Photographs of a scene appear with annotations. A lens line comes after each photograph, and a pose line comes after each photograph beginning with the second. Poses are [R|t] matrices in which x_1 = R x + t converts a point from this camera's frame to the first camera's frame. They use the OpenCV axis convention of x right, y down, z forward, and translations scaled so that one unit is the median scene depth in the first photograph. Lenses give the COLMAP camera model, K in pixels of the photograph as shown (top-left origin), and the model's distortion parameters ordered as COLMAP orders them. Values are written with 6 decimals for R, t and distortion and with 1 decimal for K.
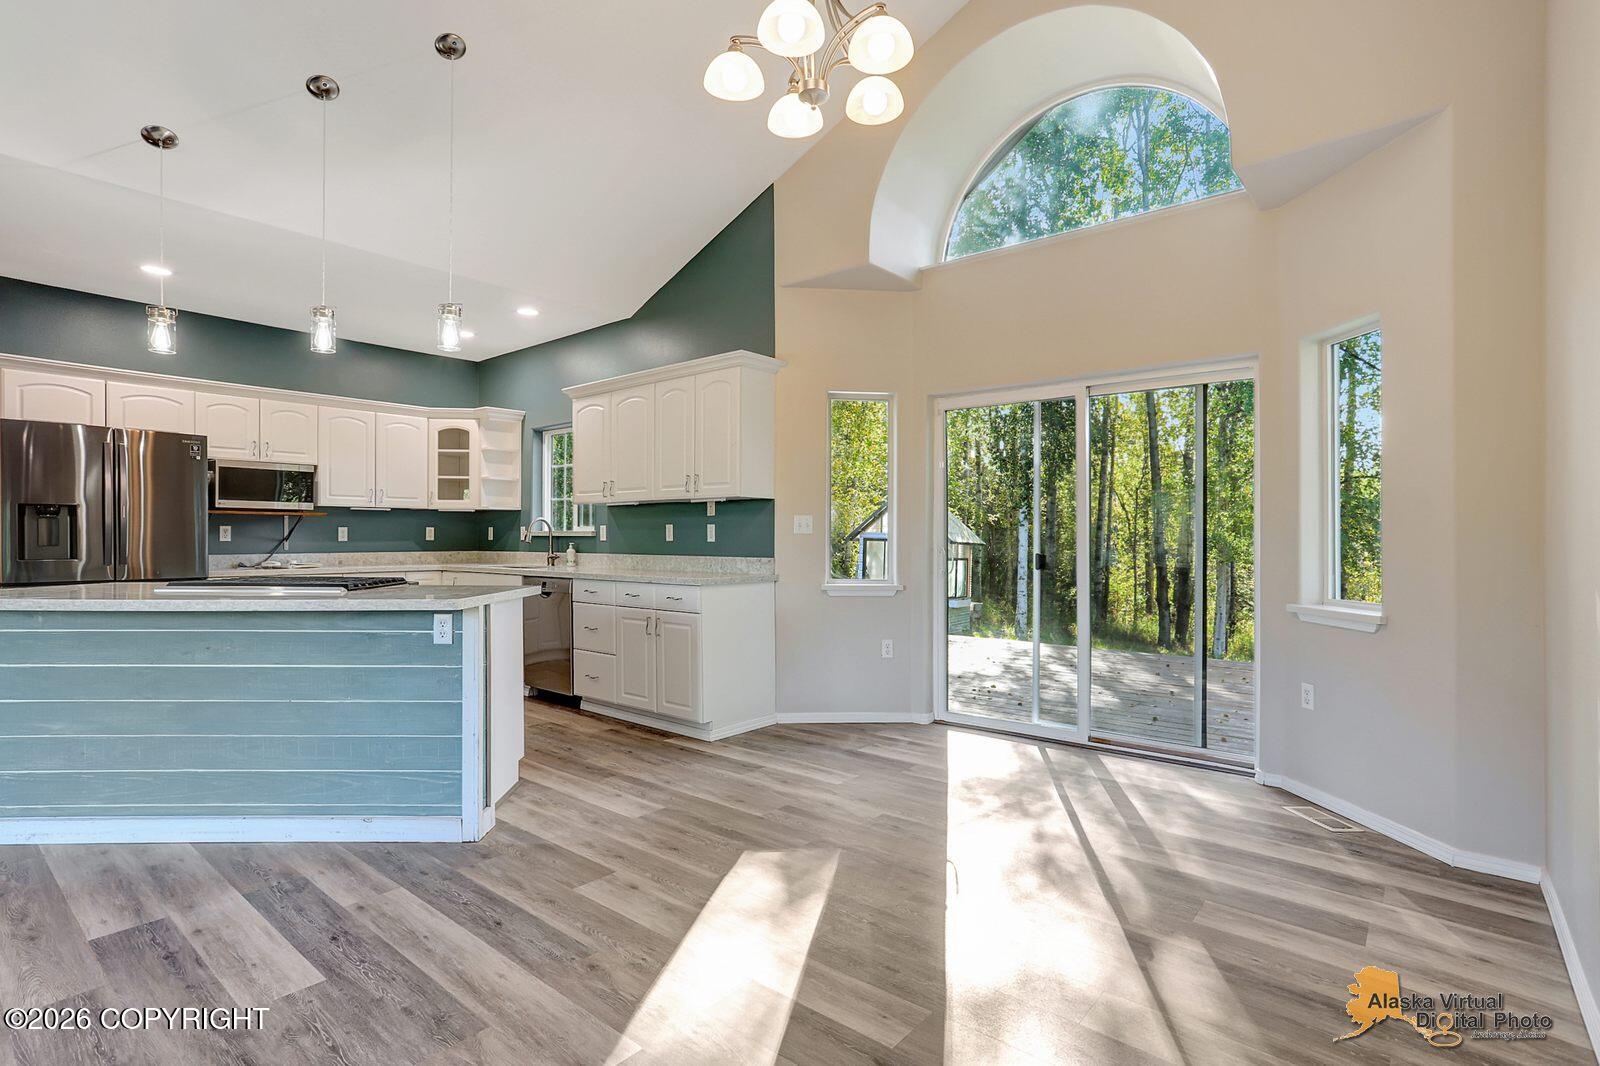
lens RADIAL K [[782.6, 0, 803.6], [0, 782.6, 538.1], [0, 0, 1]] dist [-0.045407, 0.010230]
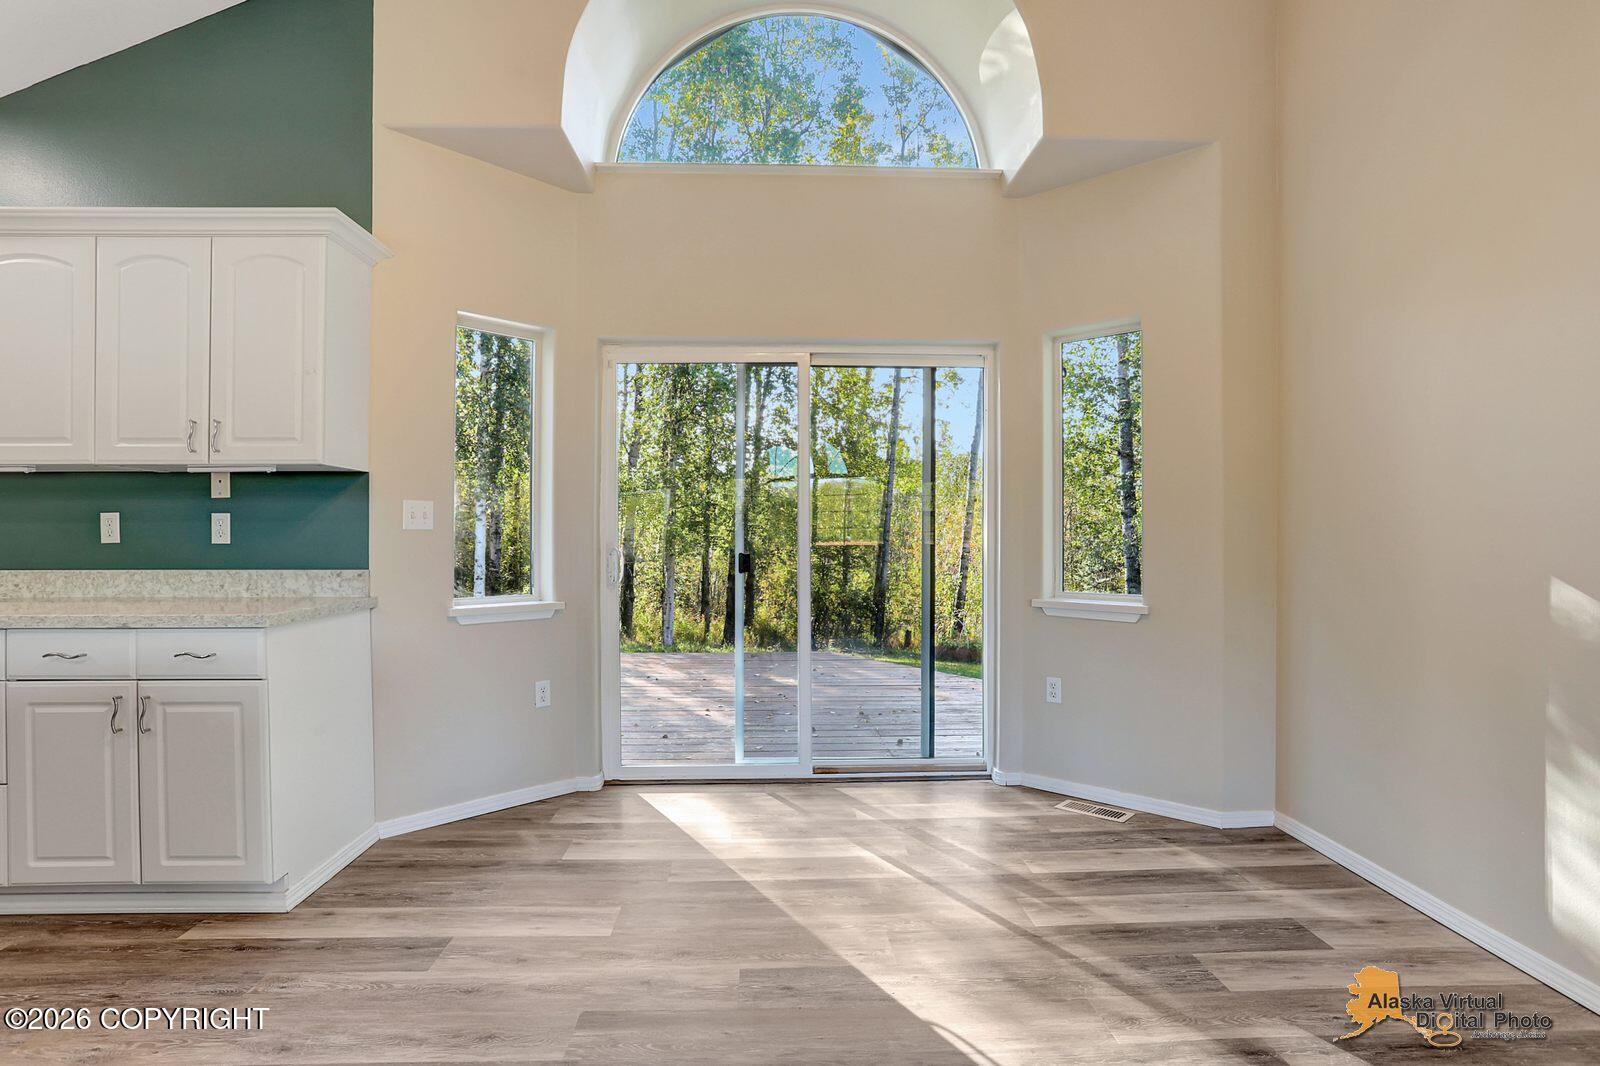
lens RADIAL K [[782.6, 0, 805.2], [0, 782.6, 533.5], [0, 0, 1]] dist [-0.045407, 0.010230]
pose [[0.737310, -0.003845, 0.675544, -0.194053], [0.006767, 0.999976, -0.001694, 0.000775], [-0.675521, 0.005820, 0.737318, 0.336586]]
